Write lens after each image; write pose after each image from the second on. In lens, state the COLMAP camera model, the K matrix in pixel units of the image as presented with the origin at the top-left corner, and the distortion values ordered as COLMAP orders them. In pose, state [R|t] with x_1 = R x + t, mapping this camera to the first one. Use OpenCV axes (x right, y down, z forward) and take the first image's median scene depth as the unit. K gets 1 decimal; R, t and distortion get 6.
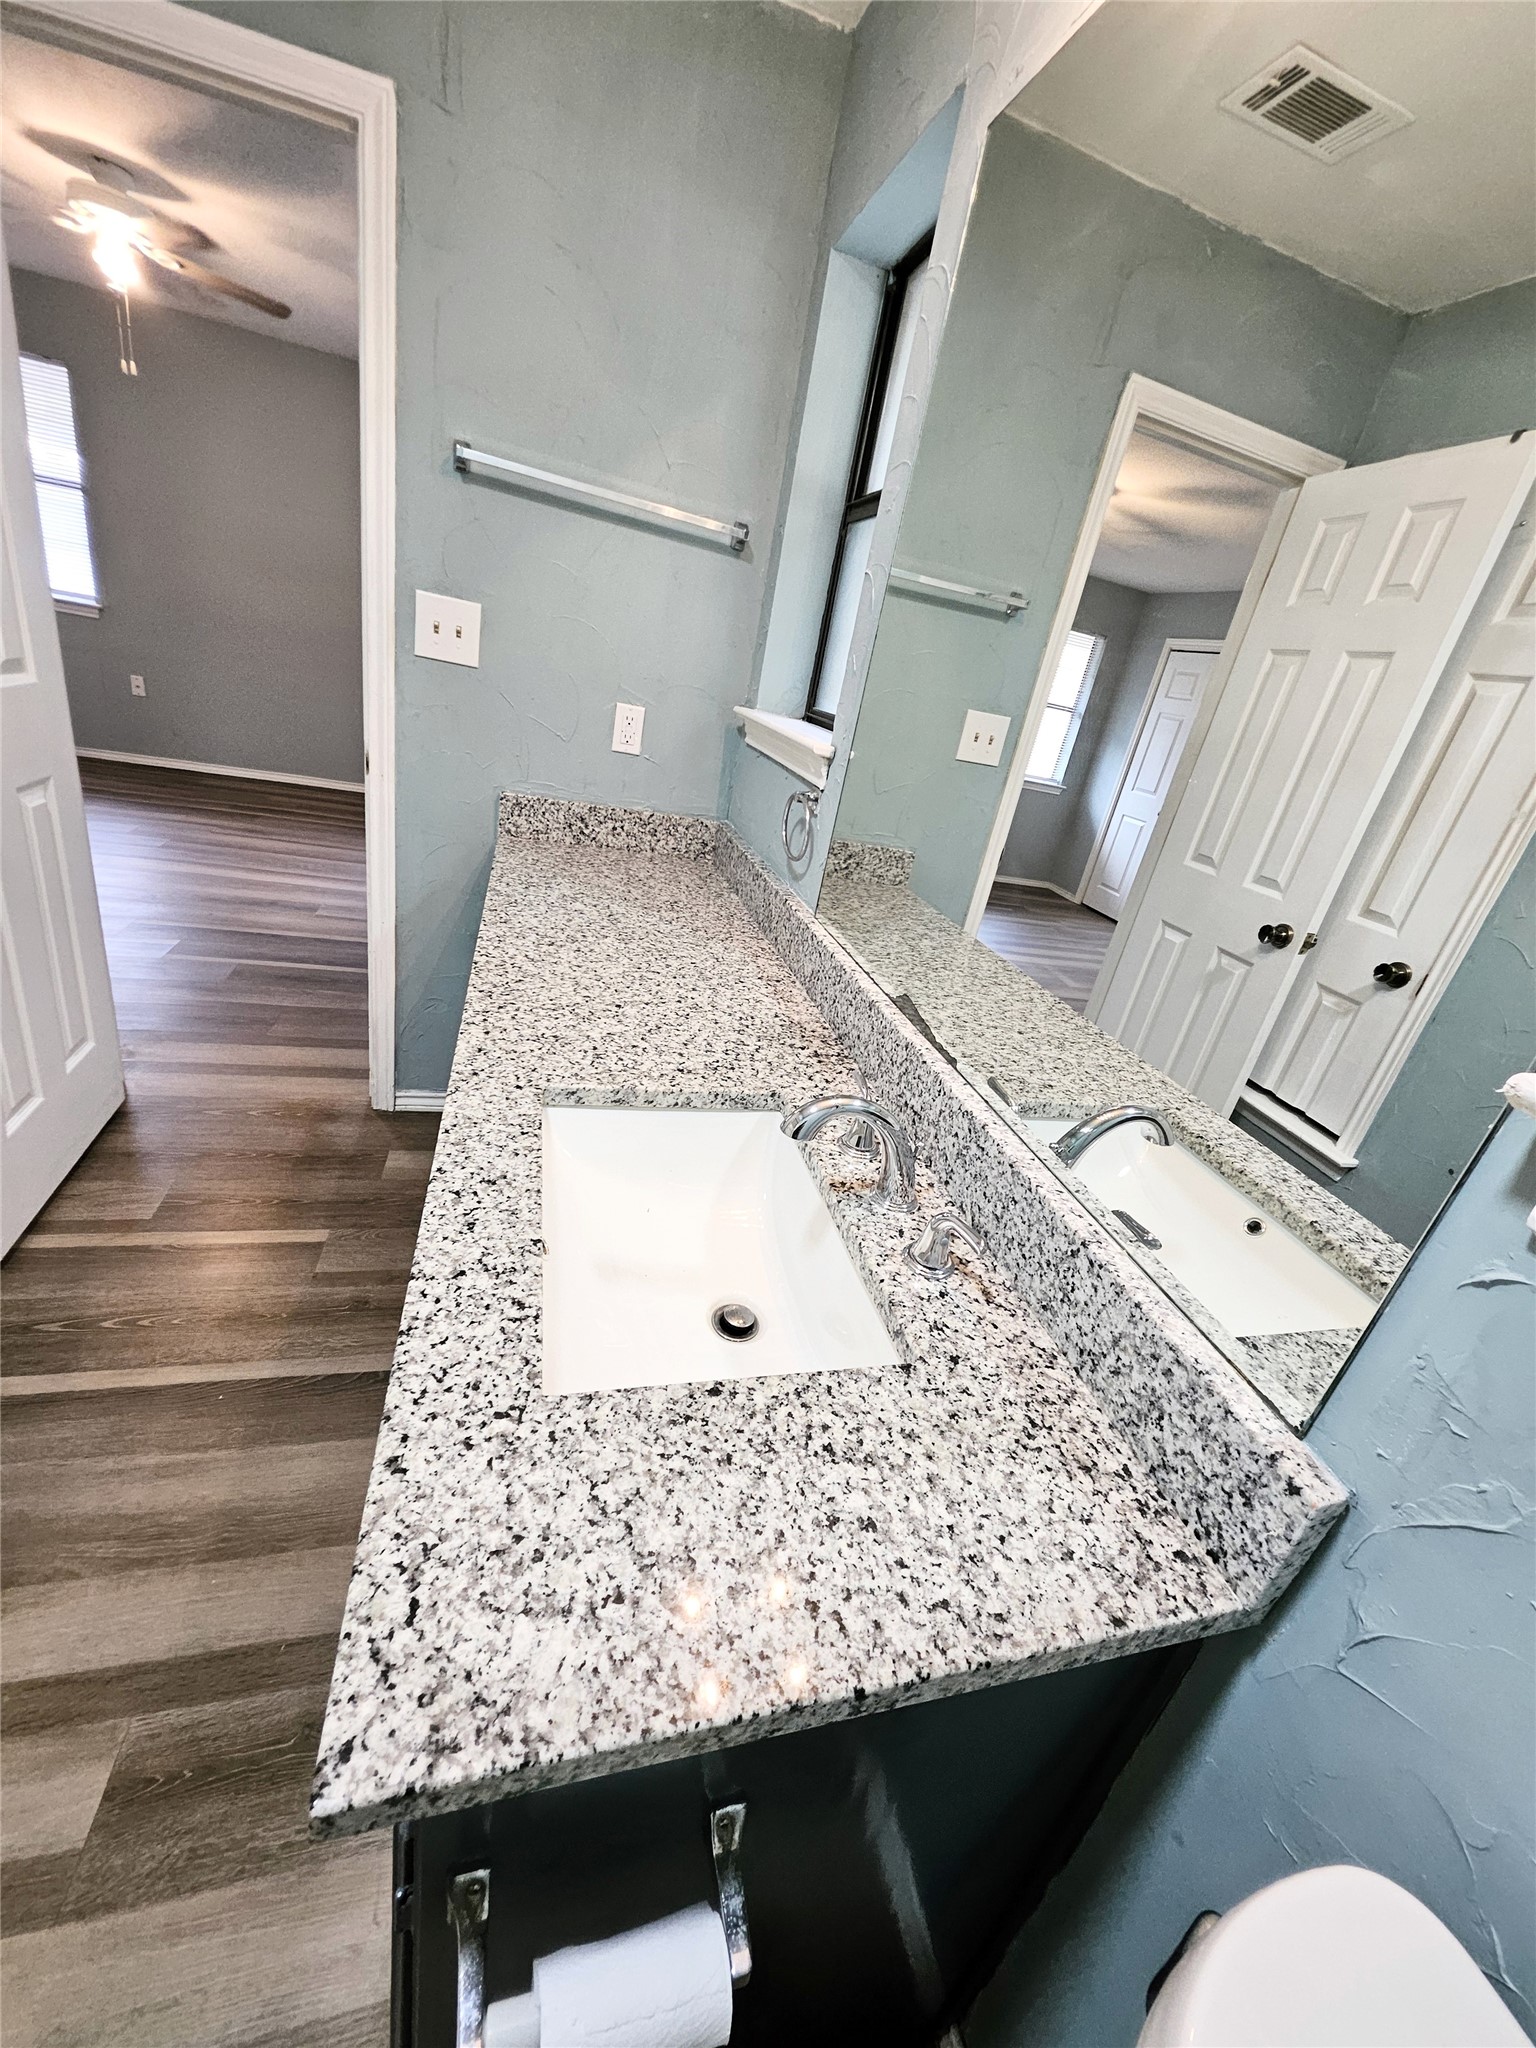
lens RADIAL K [[824.2, 0, 763.9], [0, 824.2, 1023.4], [0, 0, 1]] dist [0.007066, -0.001377]
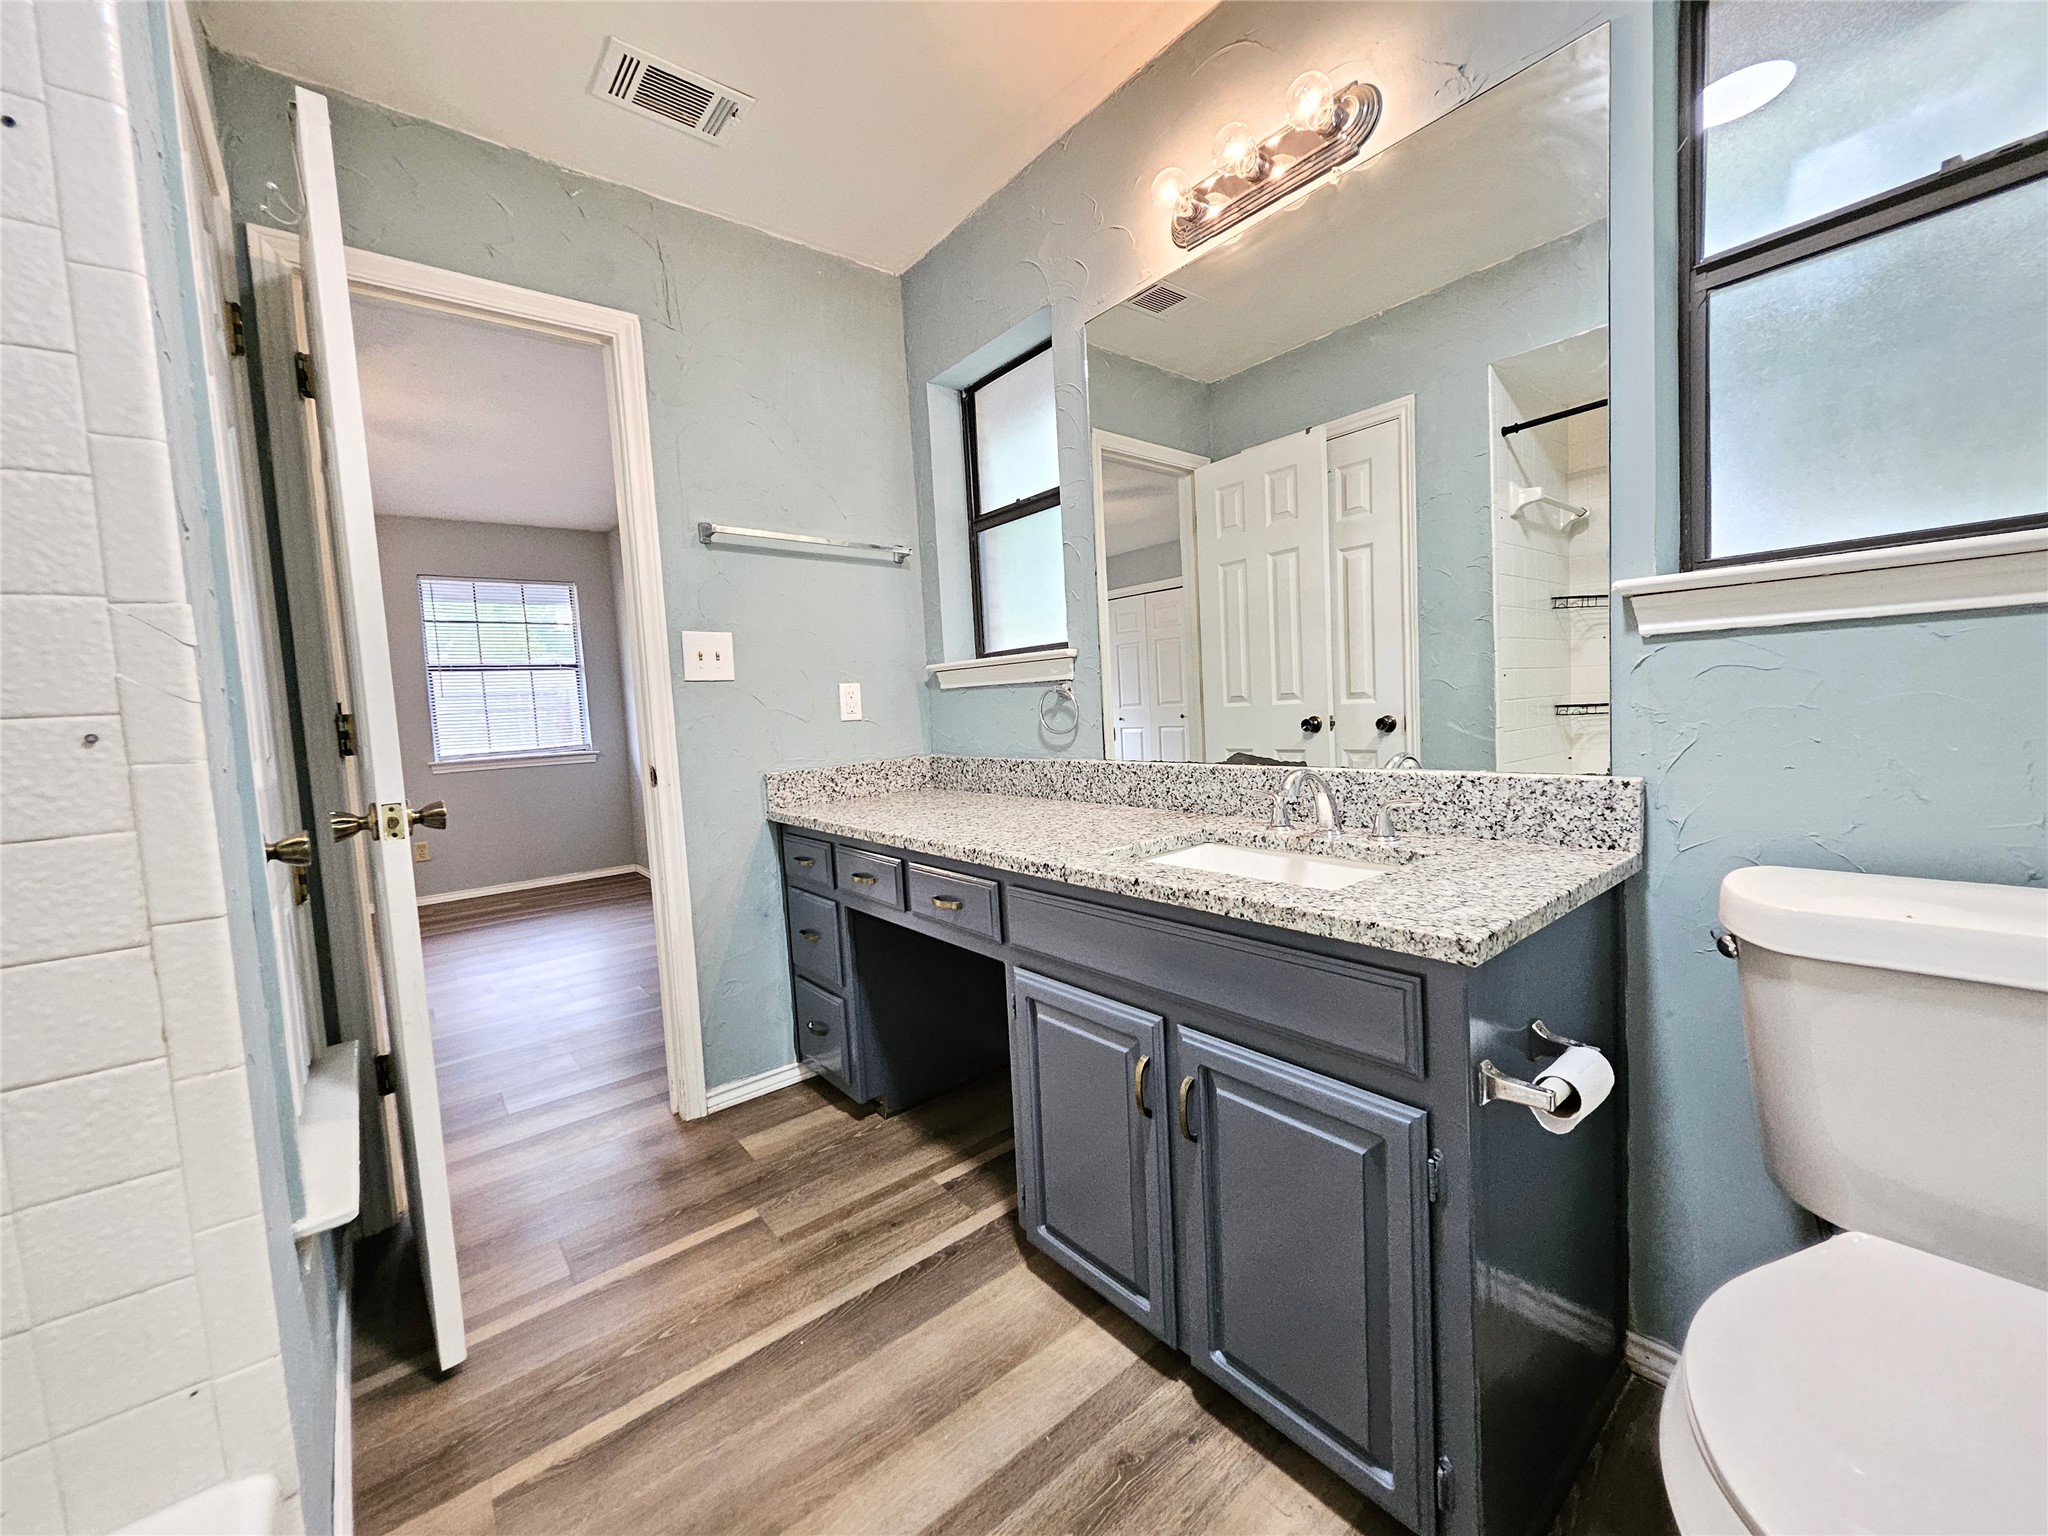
lens RADIAL K [[824.2, 0, 1023.6], [0, 824.2, 751.0], [0, 0, 1]] dist [0.007066, -0.001377]
pose [[0.885362, -0.260079, 0.385347, -0.485681], [0.368307, 0.898192, -0.240001, 0.116757], [-0.283696, 0.354414, 0.891015, -0.173710]]
